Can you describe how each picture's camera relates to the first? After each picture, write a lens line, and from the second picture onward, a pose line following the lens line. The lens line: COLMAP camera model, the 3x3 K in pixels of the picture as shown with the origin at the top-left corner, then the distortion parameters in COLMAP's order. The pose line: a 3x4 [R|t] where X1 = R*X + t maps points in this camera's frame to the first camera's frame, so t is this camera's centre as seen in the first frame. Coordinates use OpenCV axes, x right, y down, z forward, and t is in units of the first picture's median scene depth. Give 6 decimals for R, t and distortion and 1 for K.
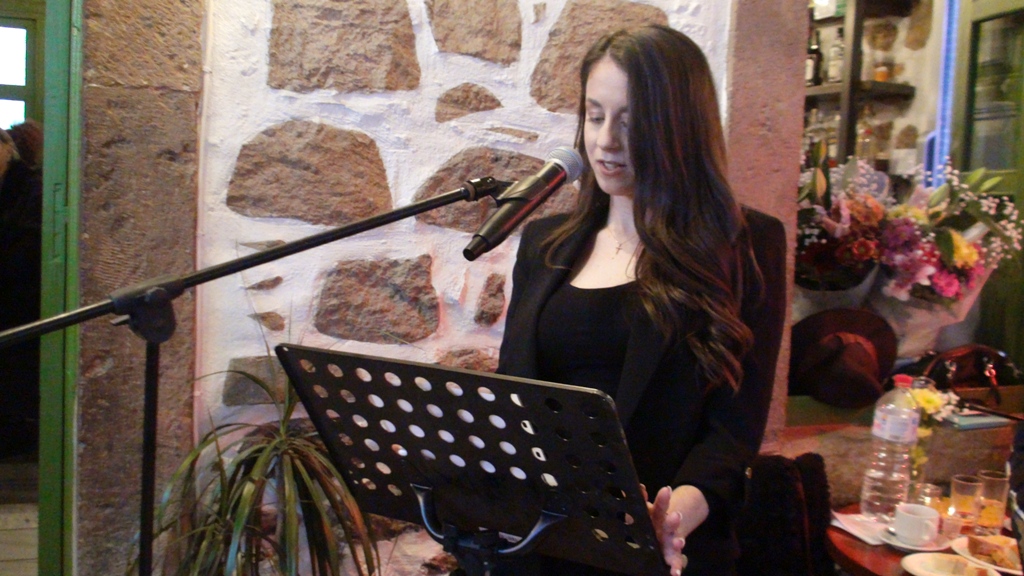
lens RADIAL K [[1237.7, 0, 517.1], [0, 1237.7, 318.0], [0, 0, 1]] dist [-0.020132, 0.000000]
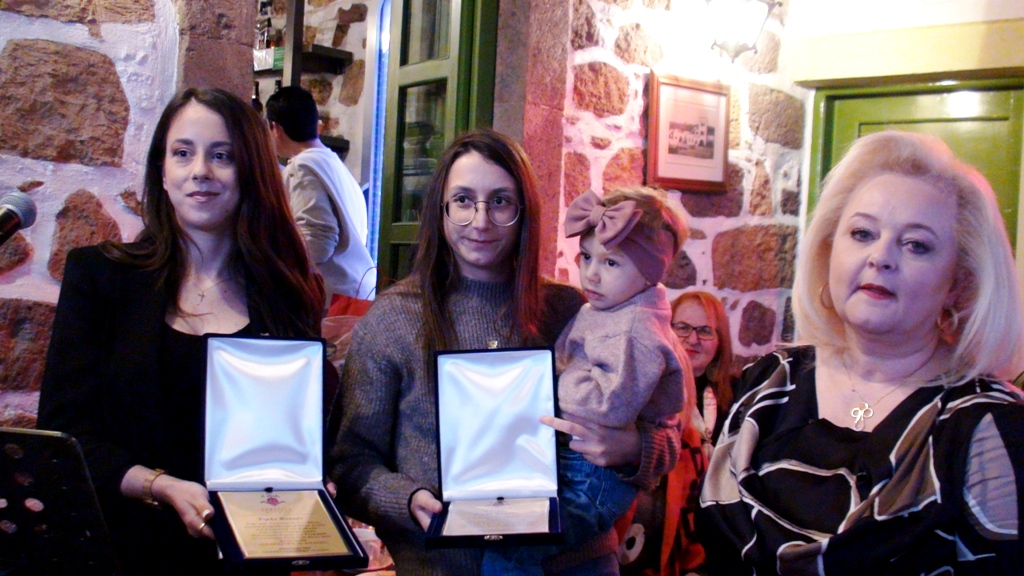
lens RADIAL K [[1237.7, 0, 542.4], [0, 1237.7, 304.4], [0, 0, 1]] dist [-0.020132, 0.000000]
pose [[0.893492, -0.006154, 0.449036, -0.021632], [0.026903, 0.998844, -0.039841, 0.002548], [-0.448272, 0.047678, 0.892625, -0.053362]]
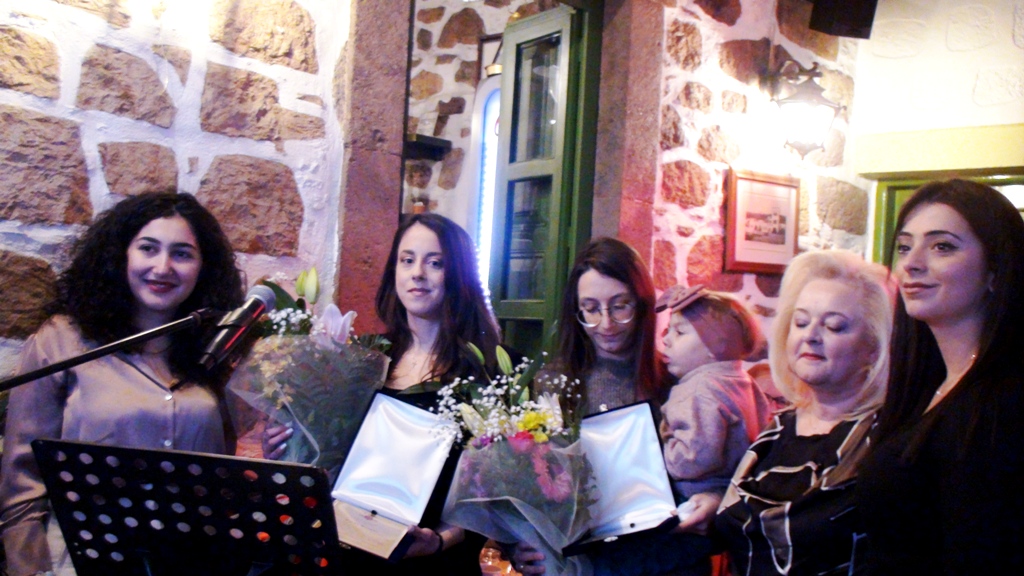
lens RADIAL K [[1237.7, 0, 553.0], [0, 1237.7, 300.9], [0, 0, 1]] dist [-0.020132, 0.000000]
pose [[0.912348, 0.027278, 0.408505, -0.155439], [0.014412, 0.995020, -0.098629, 0.009415], [-0.409161, 0.095871, 0.907412, -0.232592]]
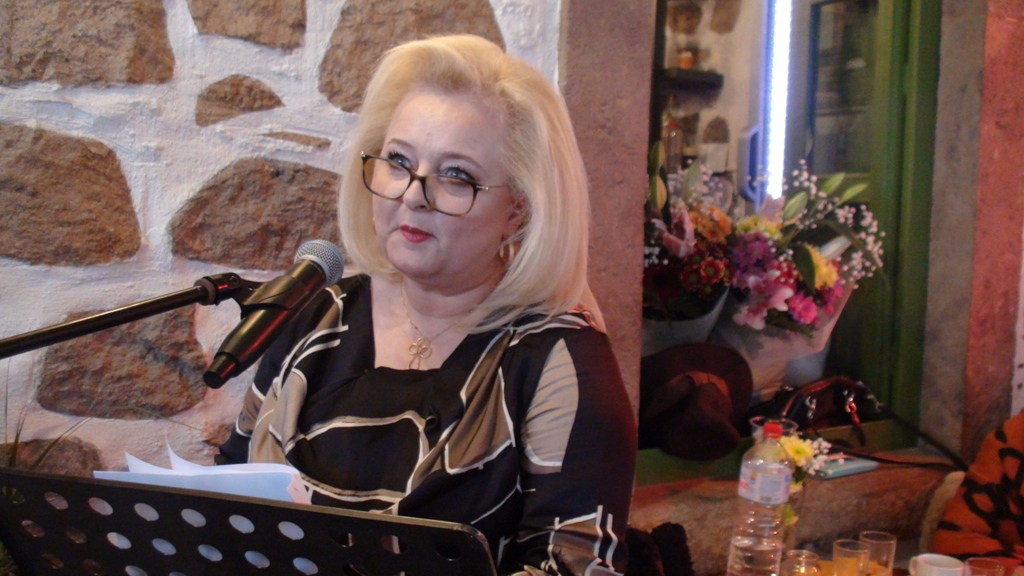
lens RADIAL K [[1342.3, 0, 526.5], [0, 1342.3, 315.1], [0, 0, 1]] dist [-0.015104, 0.000000]
pose [[0.981785, -0.025889, 0.188221, -0.024730], [0.026387, 0.999652, -0.000141, -0.036481], [-0.188152, 0.005105, 0.982127, 0.152373]]
